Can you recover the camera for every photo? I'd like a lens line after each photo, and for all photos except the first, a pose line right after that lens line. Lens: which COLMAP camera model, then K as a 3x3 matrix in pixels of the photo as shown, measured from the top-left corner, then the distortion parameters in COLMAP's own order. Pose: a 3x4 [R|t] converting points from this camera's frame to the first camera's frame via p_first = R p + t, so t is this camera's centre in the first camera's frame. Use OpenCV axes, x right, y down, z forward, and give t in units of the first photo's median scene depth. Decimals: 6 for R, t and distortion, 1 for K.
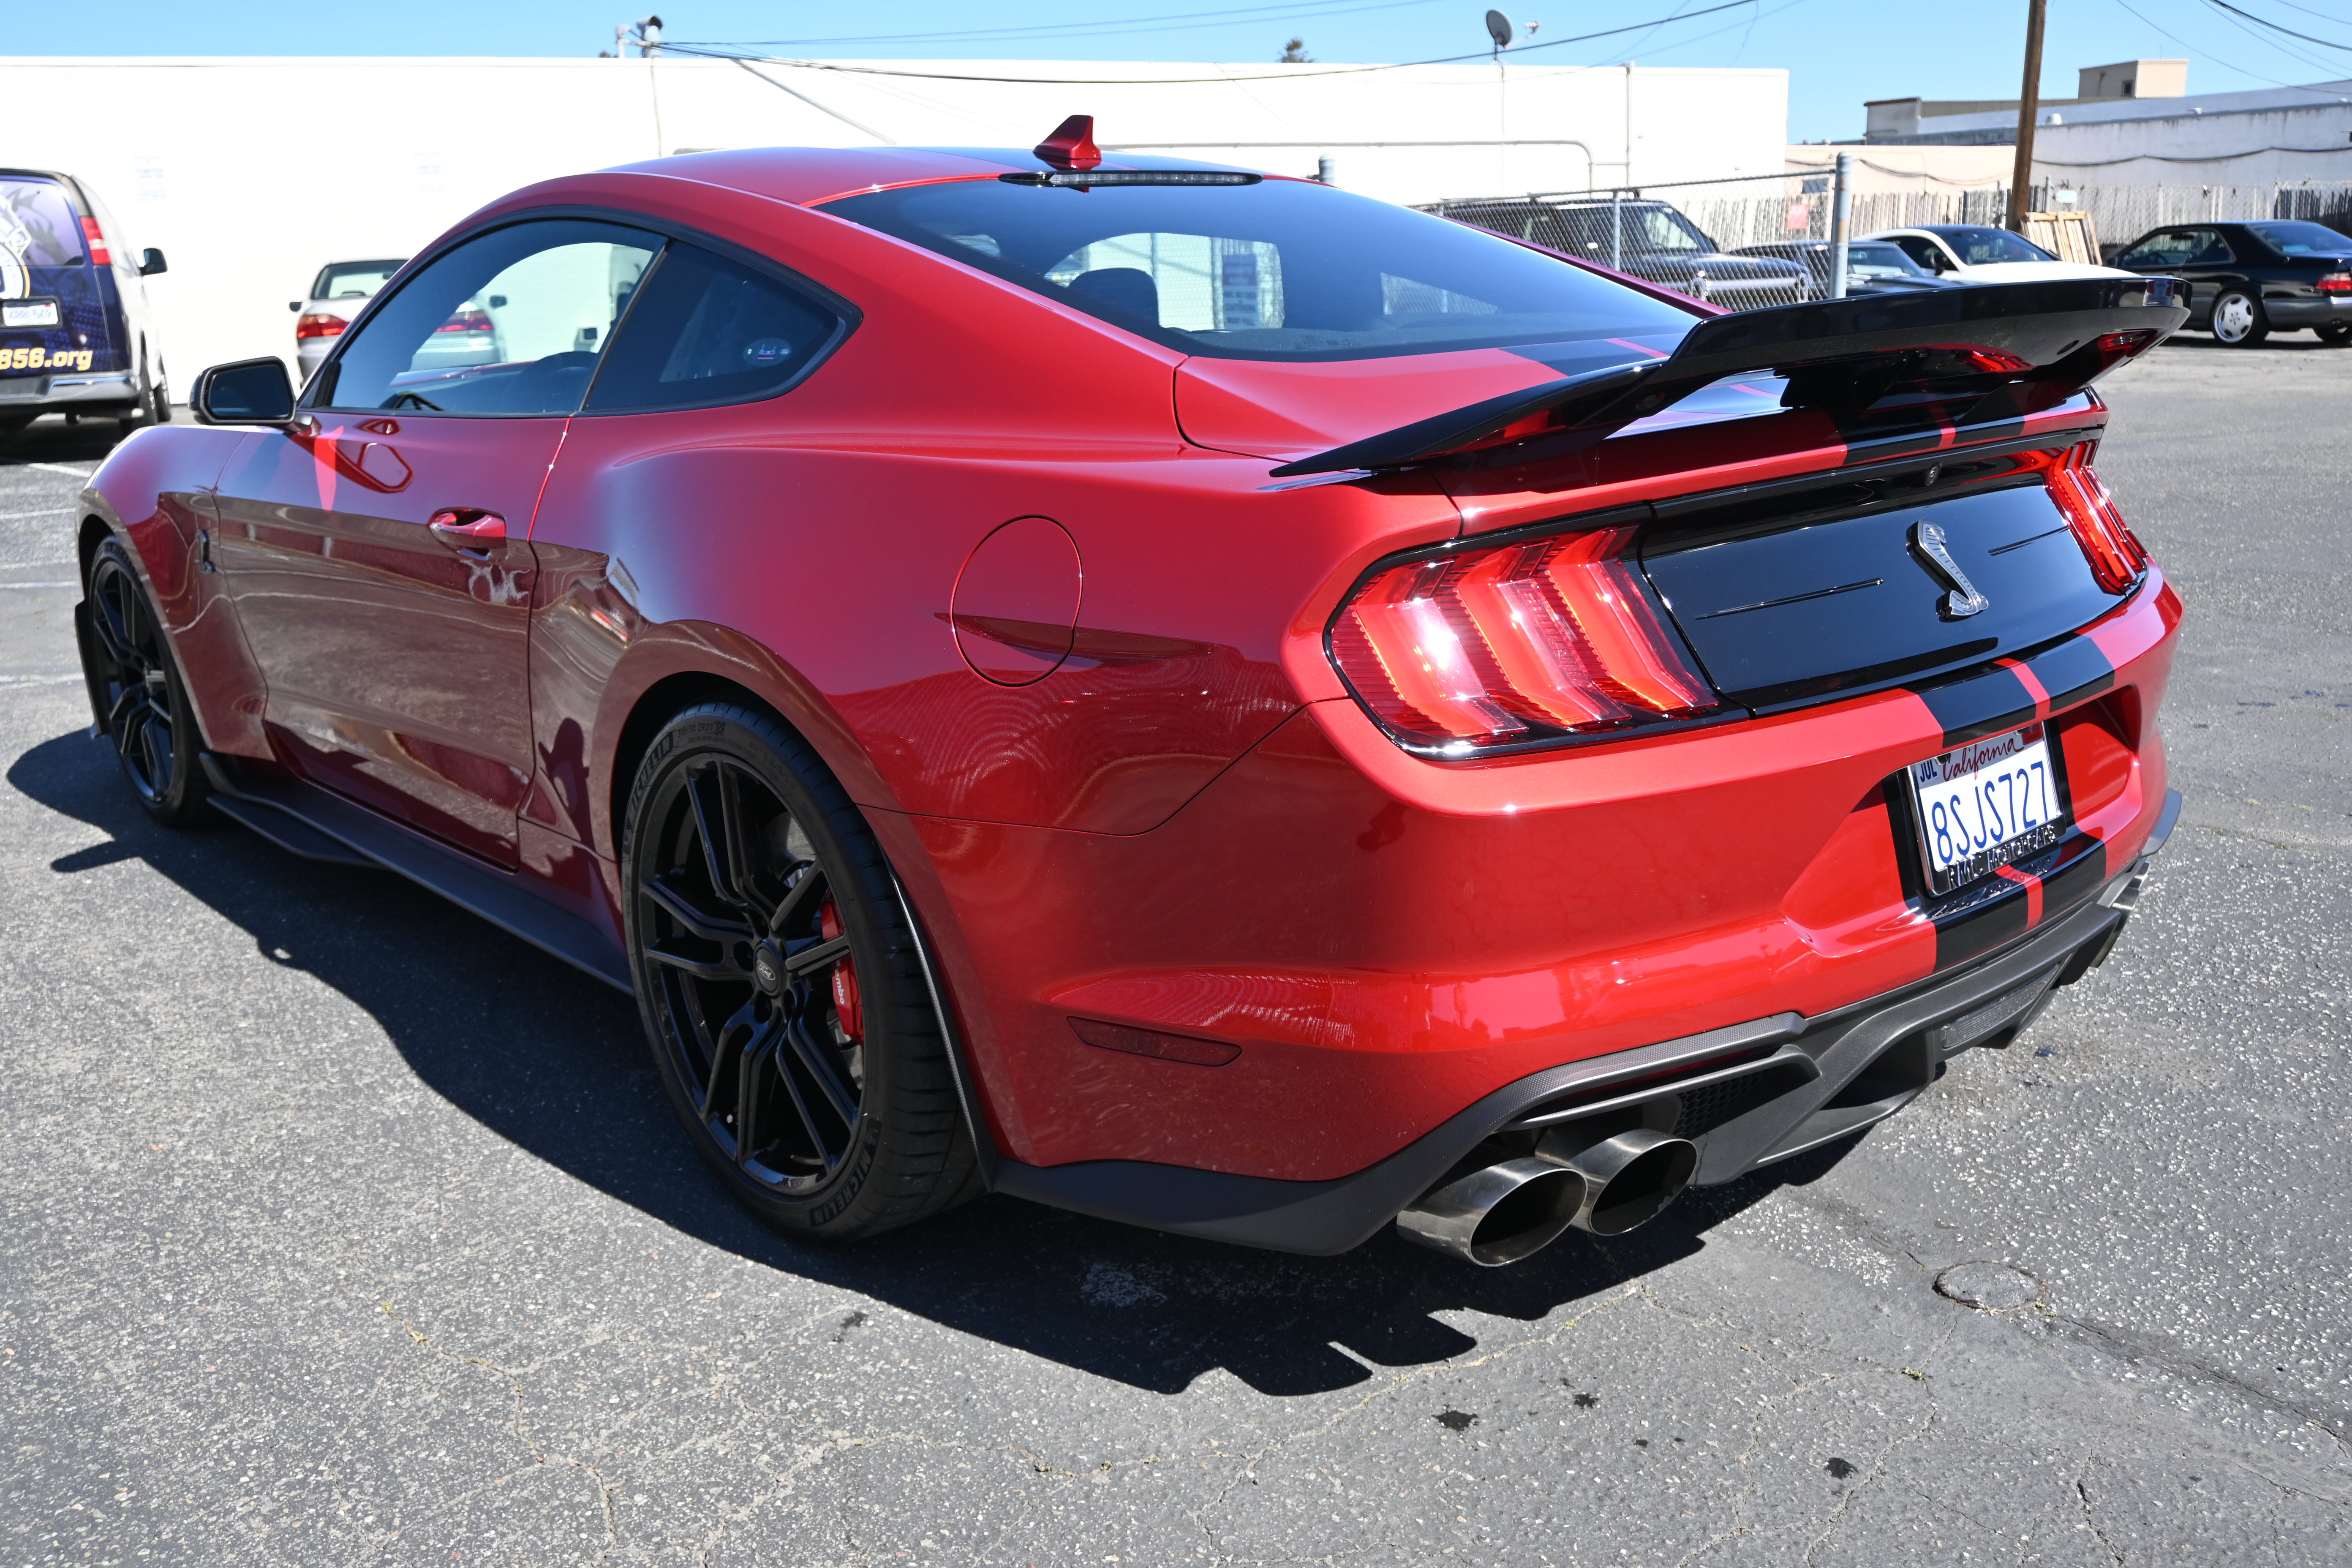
lens RADIAL K [[2008.7, 0, 1184.1], [0, 2008.7, 797.3], [0, 0, 1]] dist [-0.019459, -0.005495]
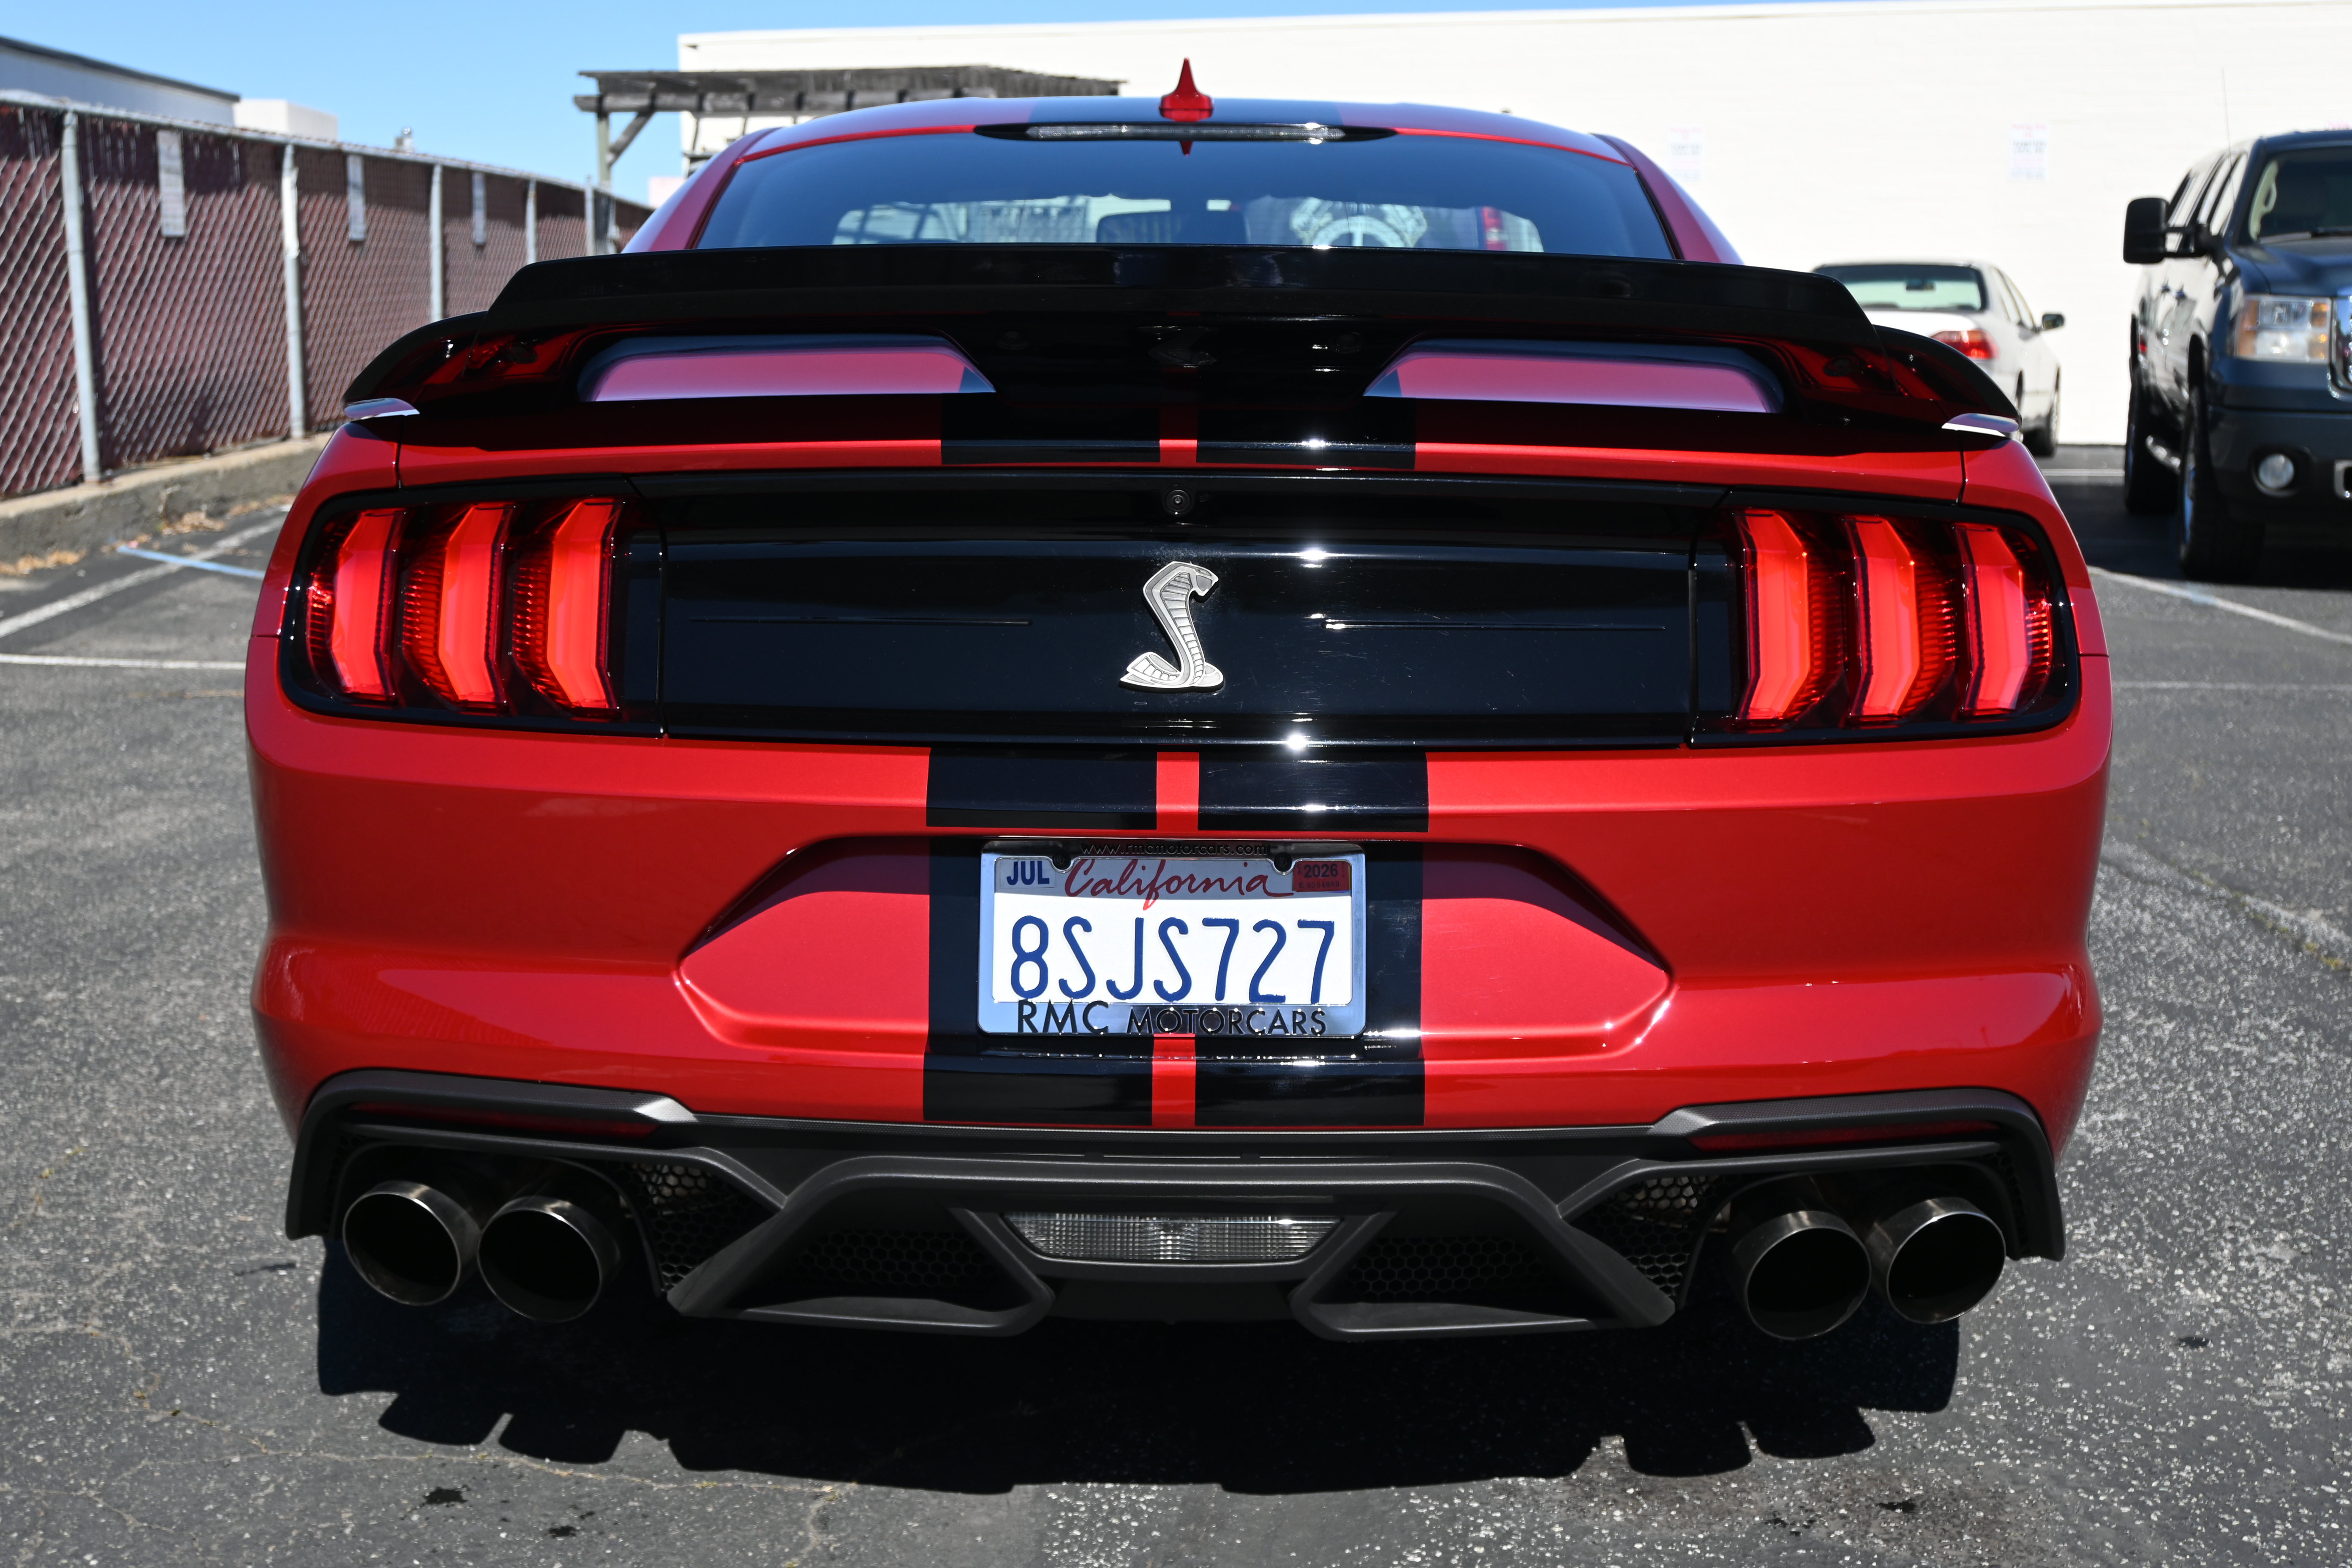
lens RADIAL K [[2974.6, 0, 1177.2], [0, 2974.6, 784.1], [0, 0, 1]] dist [-0.004947, 0.000000]
pose [[0.731031, 0.147028, -0.666315, 1.146818], [-0.208396, 0.977960, -0.012842, -0.043150], [0.649741, 0.148246, 0.745560, 0.182840]]
